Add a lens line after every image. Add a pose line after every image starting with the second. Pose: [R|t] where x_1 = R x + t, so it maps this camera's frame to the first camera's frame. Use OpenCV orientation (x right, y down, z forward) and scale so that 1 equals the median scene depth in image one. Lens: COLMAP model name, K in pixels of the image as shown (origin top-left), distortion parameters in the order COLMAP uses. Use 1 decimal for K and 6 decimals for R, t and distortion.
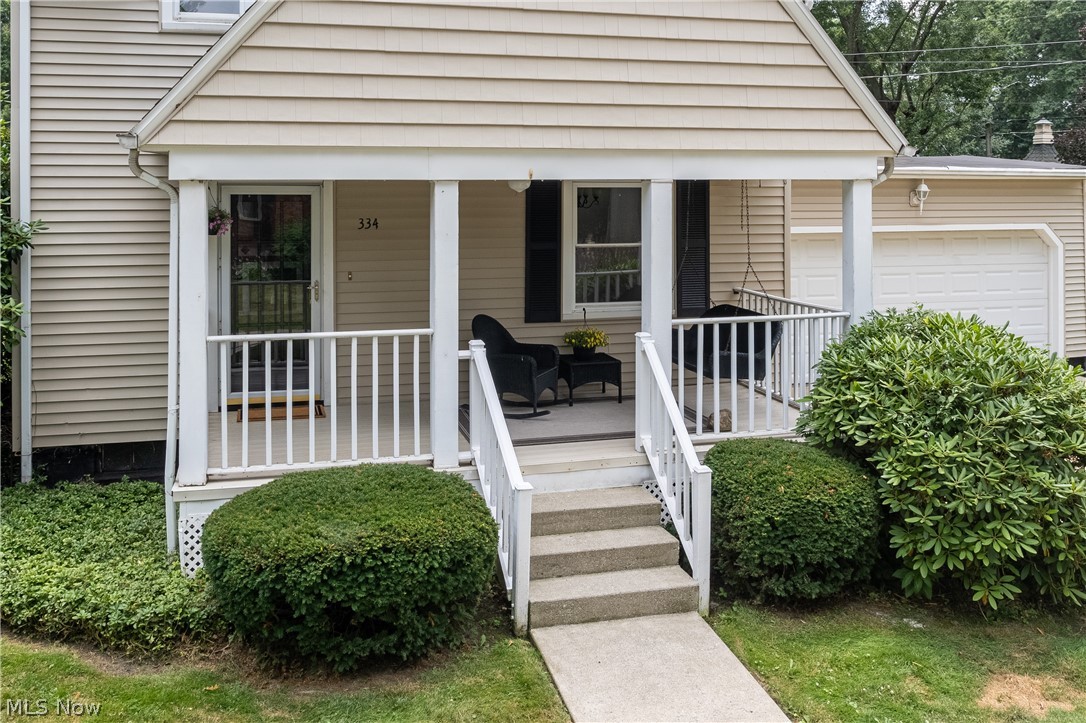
lens RADIAL K [[704.9, 0, 543.0], [0, 704.9, 361.5], [0, 0, 1]] dist [-0.005153, -0.002376]
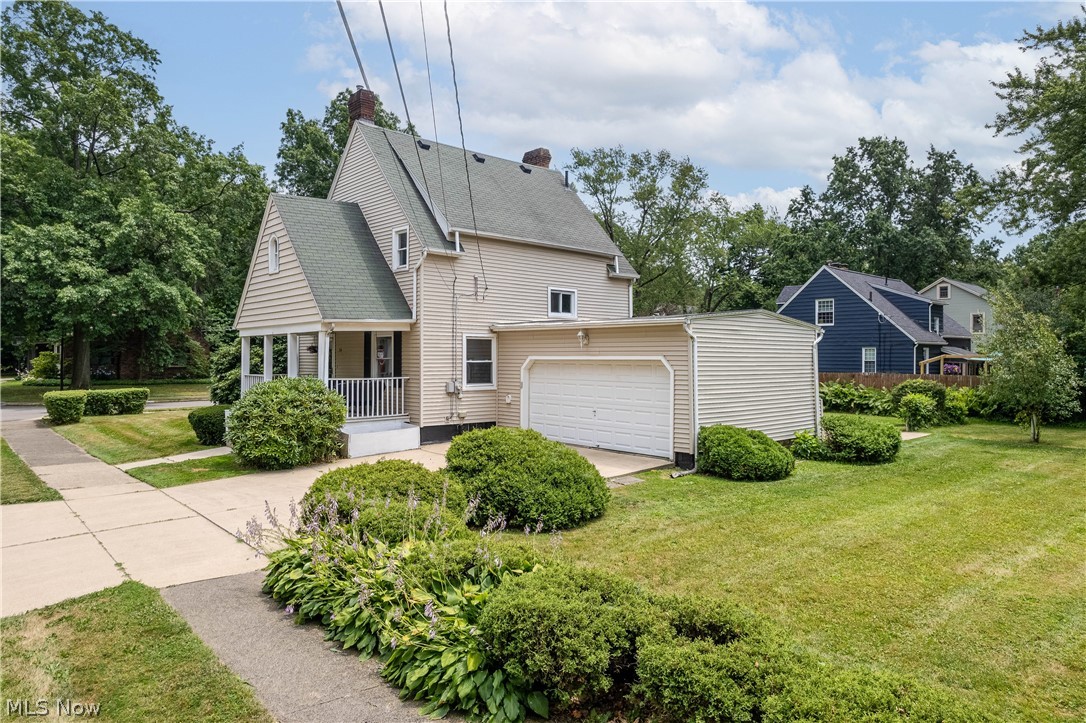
lens RADIAL K [[704.9, 0, 543.0], [0, 704.9, 361.5], [0, 0, 1]] dist [-0.005153, -0.002376]
pose [[0.497309, -0.002525, -0.867570, 1.906764], [-0.259005, 0.953961, -0.151244, 0.107967], [0.828009, 0.299920, 0.473760, 0.078545]]
